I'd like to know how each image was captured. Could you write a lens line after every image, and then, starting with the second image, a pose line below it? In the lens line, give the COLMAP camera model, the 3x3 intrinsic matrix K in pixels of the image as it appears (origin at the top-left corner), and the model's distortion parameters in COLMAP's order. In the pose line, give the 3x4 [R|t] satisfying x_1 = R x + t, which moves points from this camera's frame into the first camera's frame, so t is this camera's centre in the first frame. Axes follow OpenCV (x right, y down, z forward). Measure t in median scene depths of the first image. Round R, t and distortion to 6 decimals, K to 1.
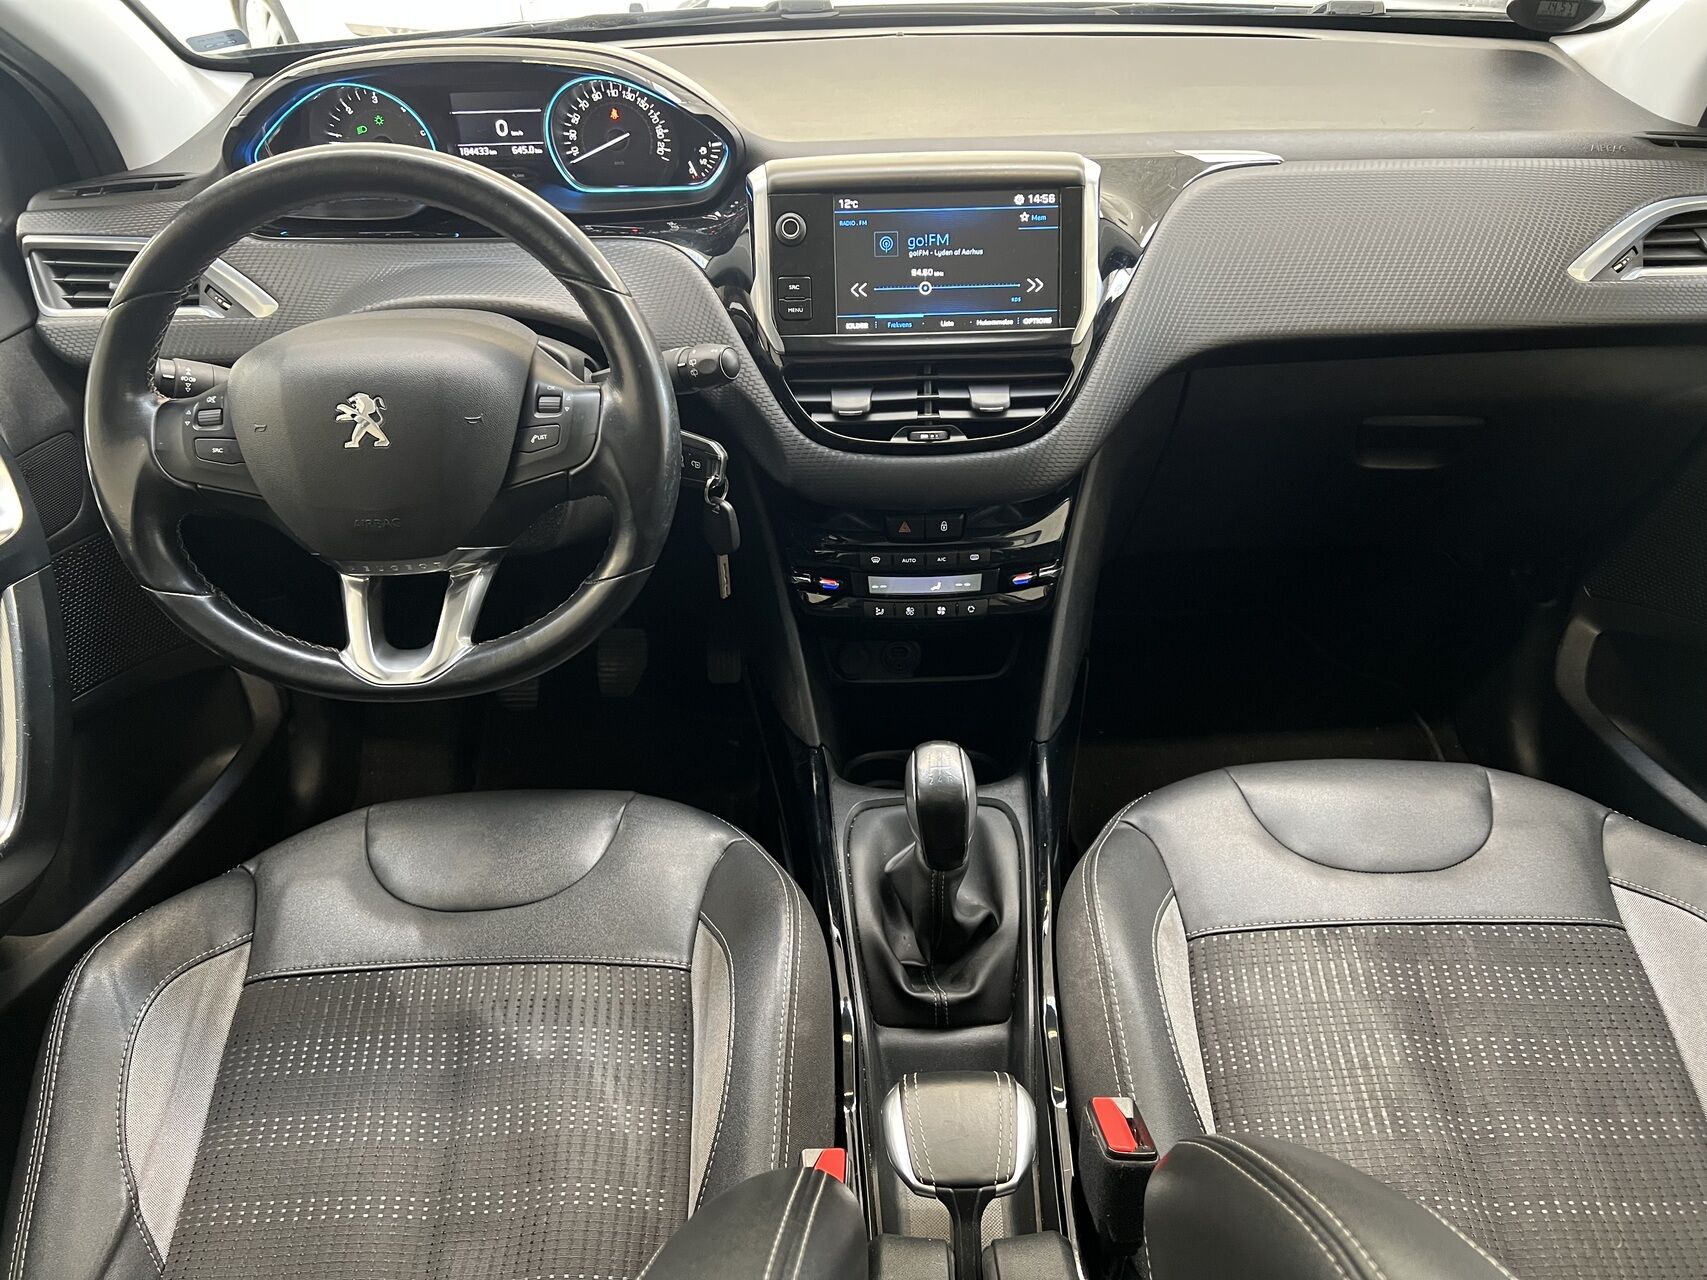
lens RADIAL K [[1283.7, 0, 856.9], [0, 1283.7, 667.6], [0, 0, 1]] dist [0.040664, -0.044931]
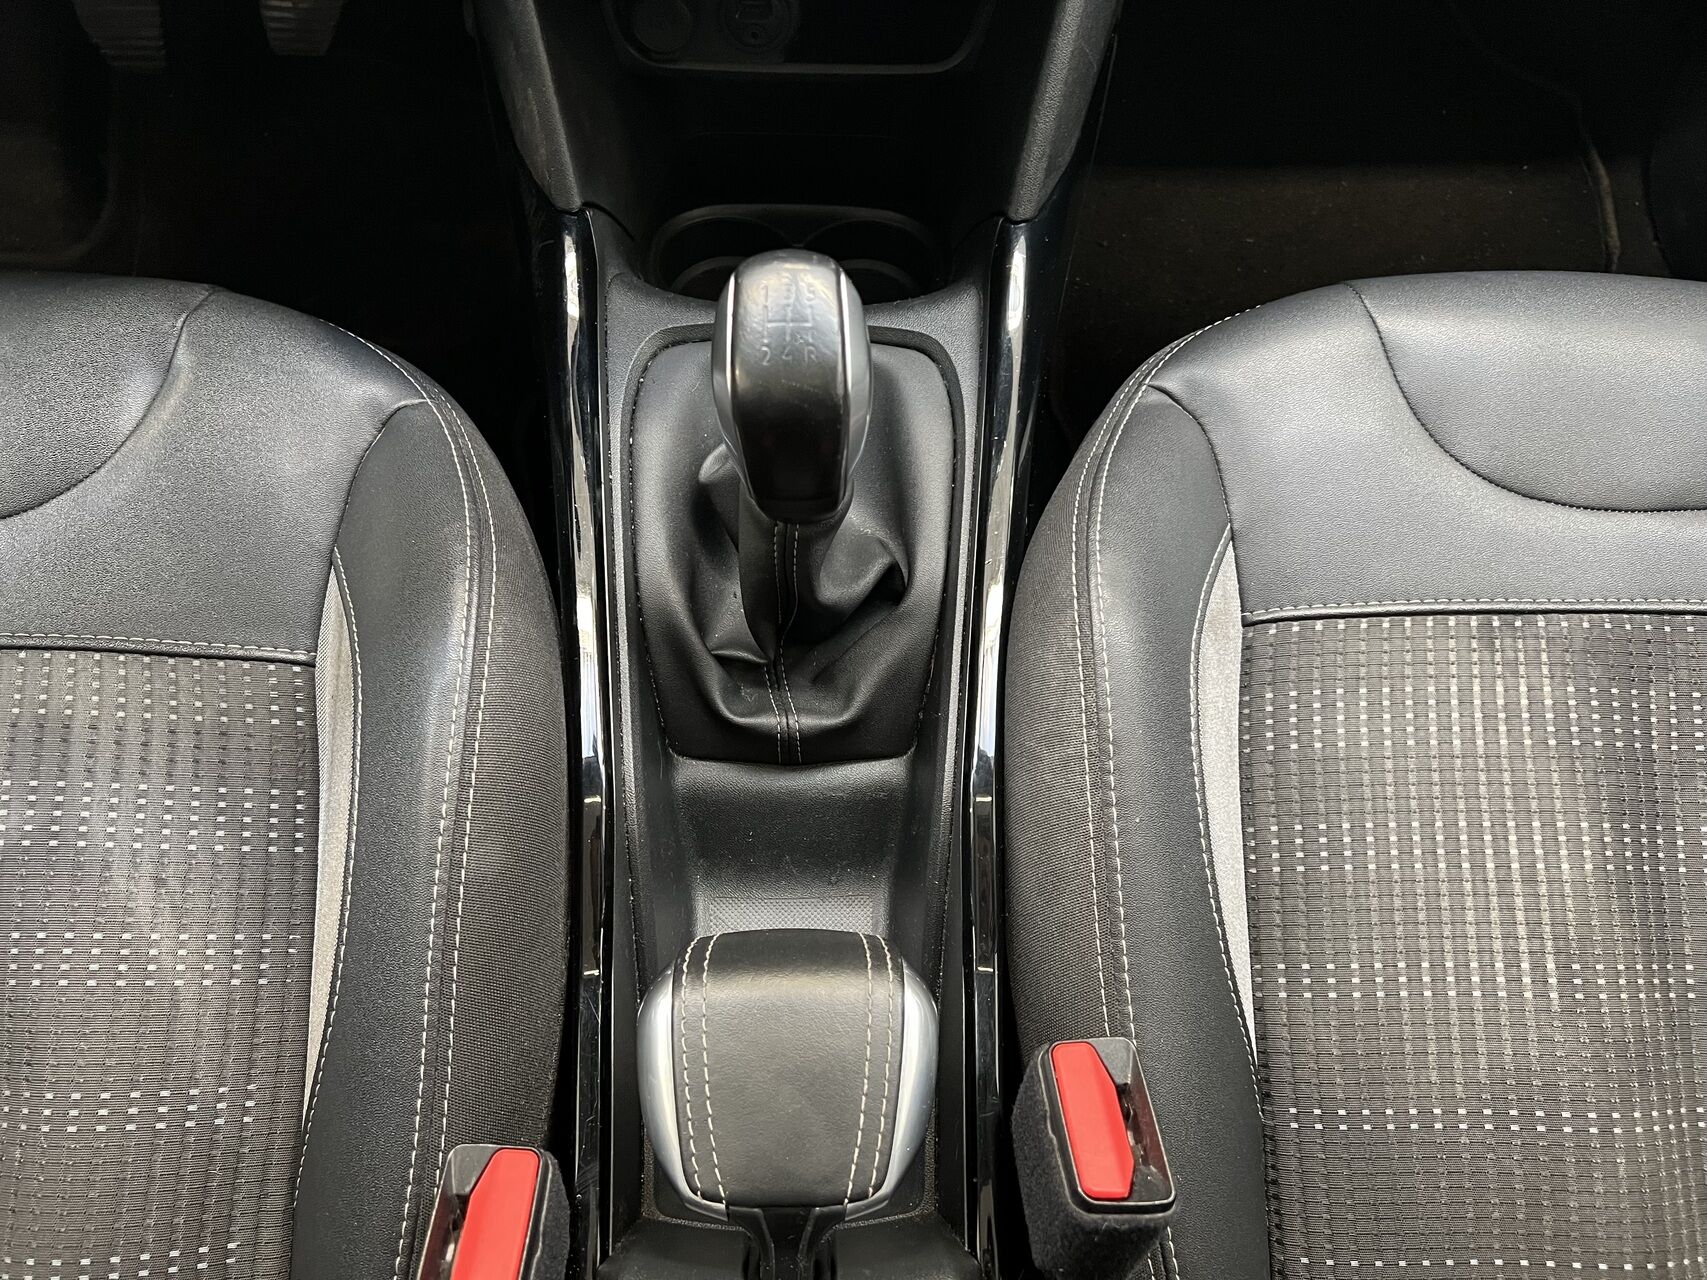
lens RADIAL K [[1283.7, 0, 853.3], [0, 1283.7, 635.1], [0, 0, 1]] dist [0.040664, -0.044931]
pose [[0.998185, 0.031084, 0.051580, 0.063214], [-0.050611, 0.897186, 0.438744, -0.018296], [-0.032639, -0.440559, 0.897130, 0.525464]]
